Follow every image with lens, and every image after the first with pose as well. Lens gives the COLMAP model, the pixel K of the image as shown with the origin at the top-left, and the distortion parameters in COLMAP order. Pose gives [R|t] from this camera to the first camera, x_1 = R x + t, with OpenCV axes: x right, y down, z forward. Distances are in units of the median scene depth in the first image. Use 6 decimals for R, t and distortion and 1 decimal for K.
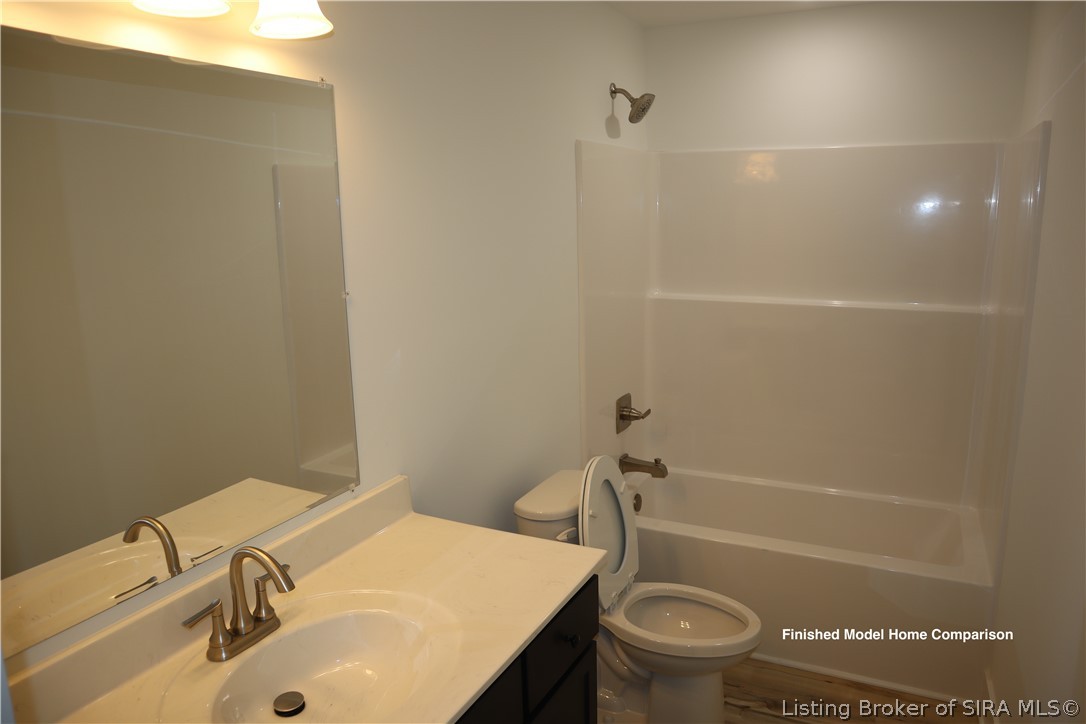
lens RADIAL K [[748.0, 0, 551.8], [0, 748.0, 358.8], [0, 0, 1]] dist [-0.118828, 0.071659]
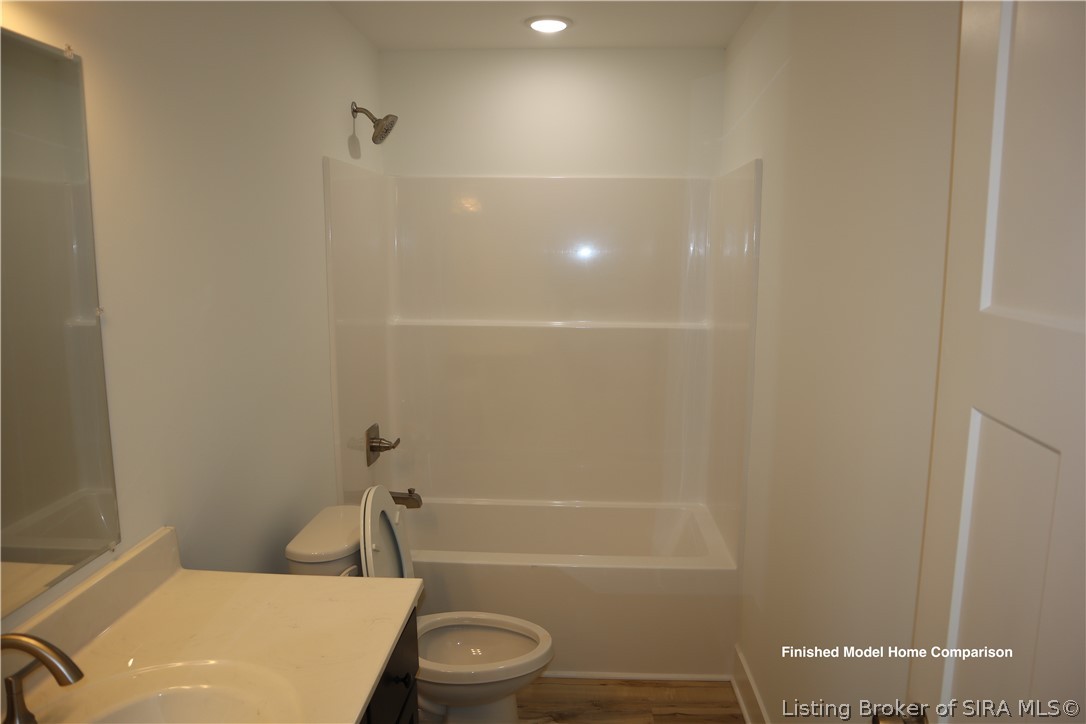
lens RADIAL K [[748.0, 0, 551.9], [0, 748.0, 357.6], [0, 0, 1]] dist [-0.118828, 0.071659]
pose [[0.915175, -0.036324, 0.401416, -0.097342], [0.057345, 0.997534, -0.040473, 0.018229], [-0.398956, 0.060059, 0.915001, 0.044351]]
